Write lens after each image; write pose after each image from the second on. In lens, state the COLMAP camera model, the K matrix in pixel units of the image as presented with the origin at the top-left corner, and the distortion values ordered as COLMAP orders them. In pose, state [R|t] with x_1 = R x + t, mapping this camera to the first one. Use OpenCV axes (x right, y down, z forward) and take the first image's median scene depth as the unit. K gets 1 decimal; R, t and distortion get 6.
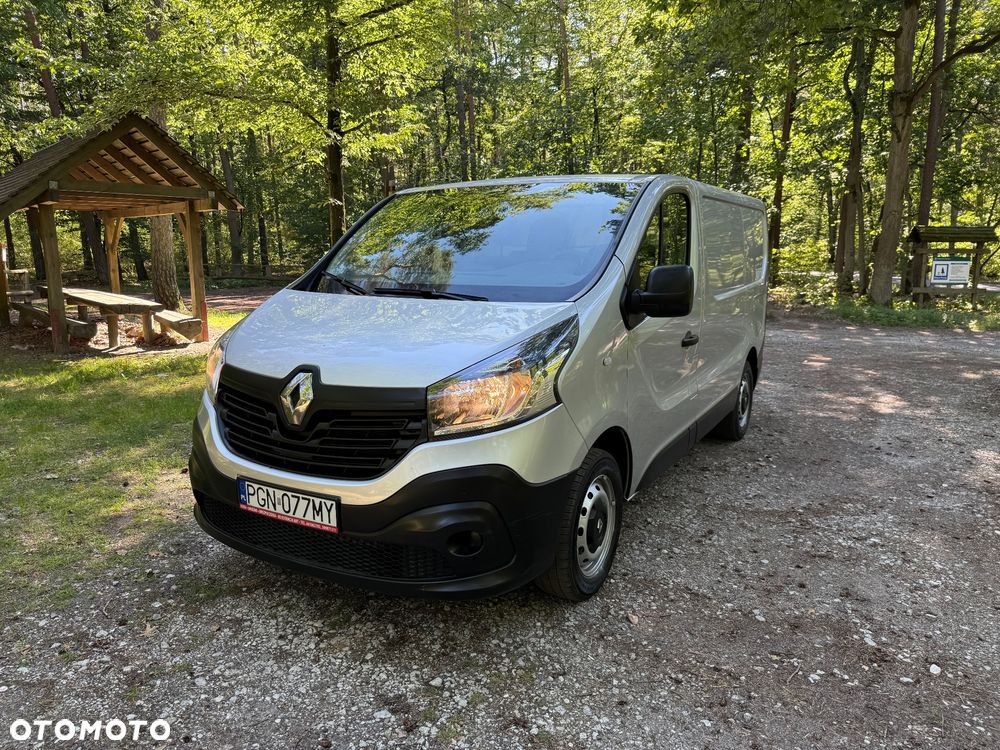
lens RADIAL K [[700.7, 0, 500.0], [0, 700.7, 375.0], [0, 0, 1]] dist [0.058126, -0.086910]
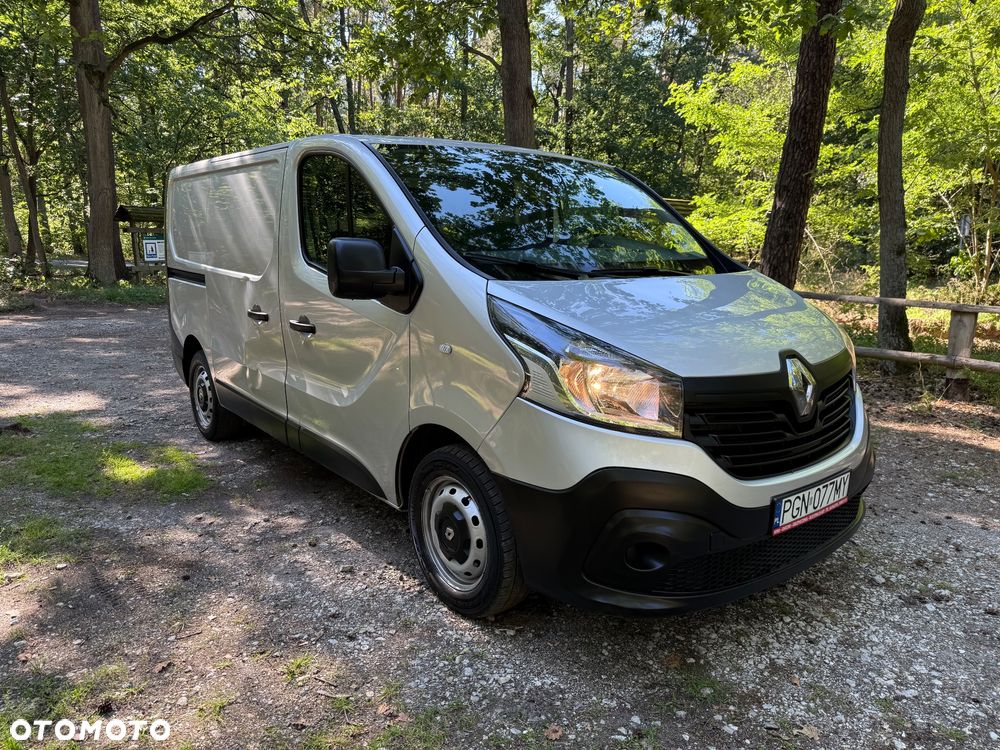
lens RADIAL K [[703.7, 0, 499.0], [0, 703.7, 379.3], [0, 0, 1]] dist [0.021946, -0.029189]
pose [[0.368808, -0.187159, 0.910468, -1.223275], [0.156400, 0.978048, 0.137697, -0.158366], [-0.916253, 0.091614, 0.389984, 0.966099]]
